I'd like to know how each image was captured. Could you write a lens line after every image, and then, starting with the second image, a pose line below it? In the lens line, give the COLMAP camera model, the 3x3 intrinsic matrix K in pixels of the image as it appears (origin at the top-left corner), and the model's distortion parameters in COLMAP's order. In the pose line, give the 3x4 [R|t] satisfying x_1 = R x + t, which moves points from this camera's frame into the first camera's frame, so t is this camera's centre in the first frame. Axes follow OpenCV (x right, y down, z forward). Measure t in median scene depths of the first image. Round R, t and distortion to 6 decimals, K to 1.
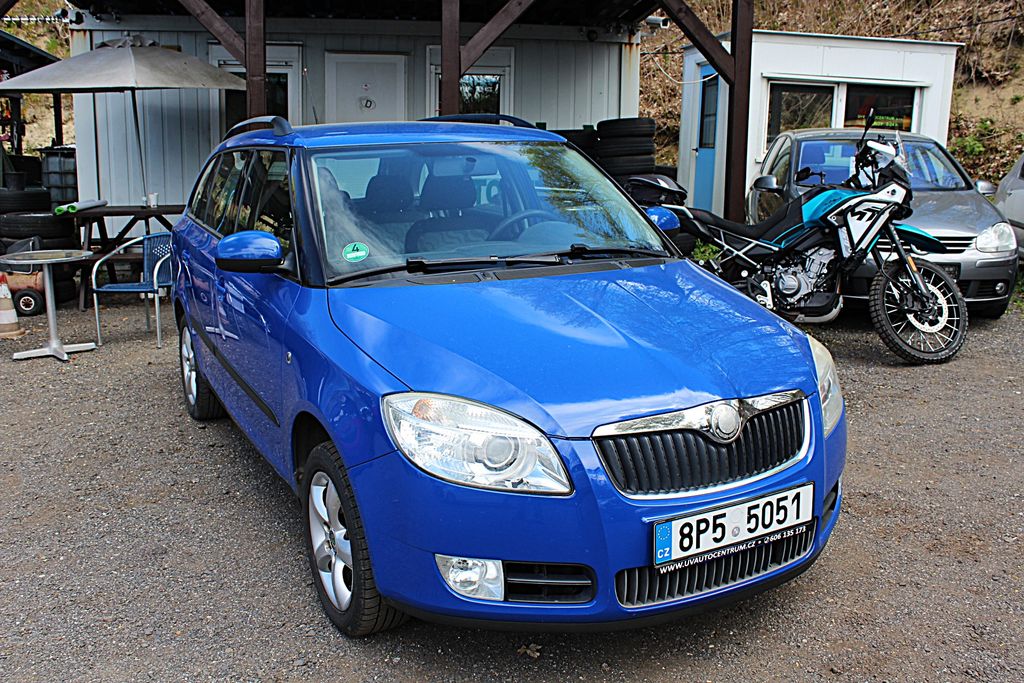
lens RADIAL K [[1043.0, 0, 512.0], [0, 1043.0, 341.5], [0, 0, 1]] dist [-0.173550, 0.235310]
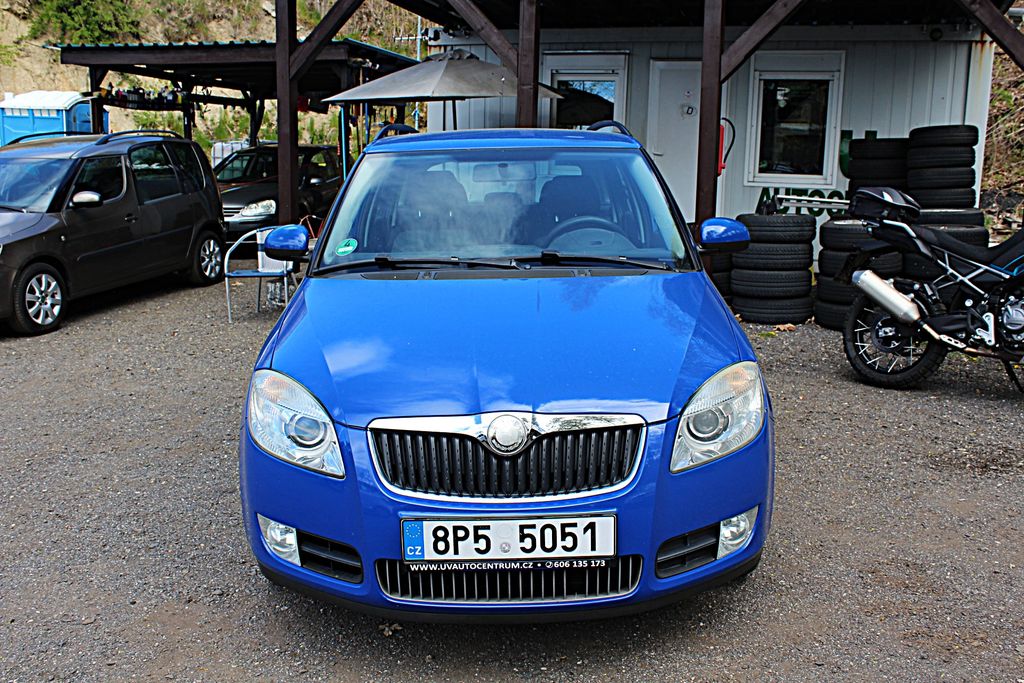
lens RADIAL K [[1043.0, 0, 512.0], [0, 1043.0, 341.5], [0, 0, 1]] dist [-0.173550, 0.235310]
pose [[0.869254, 0.092128, -0.485705, 0.332534], [-0.095010, 0.995300, 0.018751, -0.013585], [0.485150, 0.029848, 0.873922, 0.069905]]
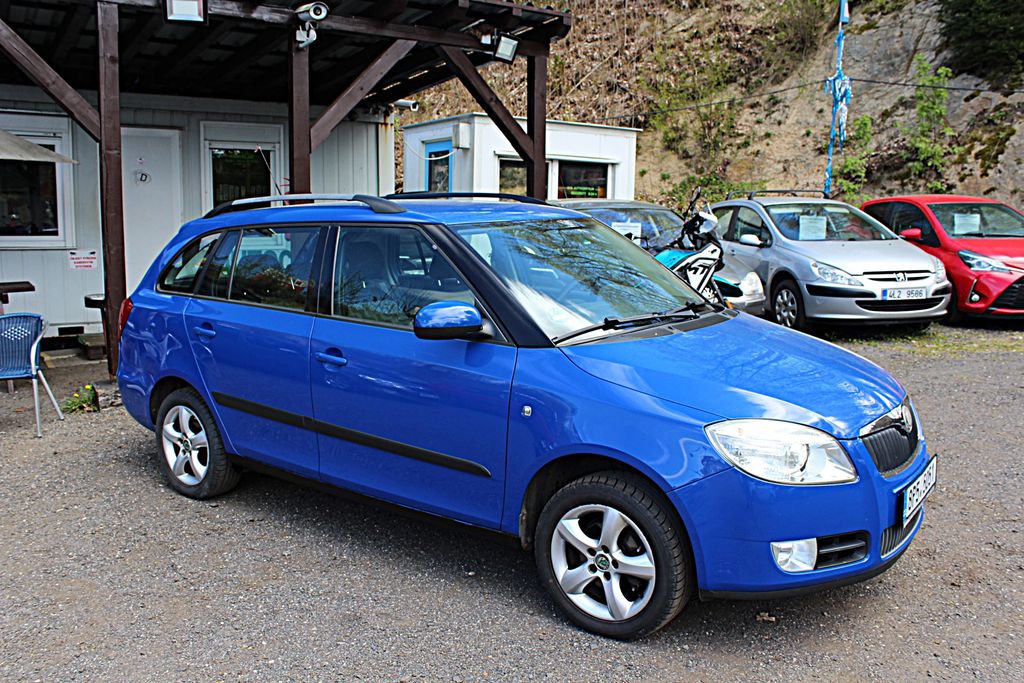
lens RADIAL K [[1015.6, 0, 489.7], [0, 1015.6, 315.4], [0, 0, 1]] dist [-0.154482, 0.202011]
pose [[0.892533, -0.052066, 0.447966, -0.442942], [0.089288, 0.994052, -0.062363, -0.013343], [-0.442054, 0.095659, 0.891873, 0.010959]]
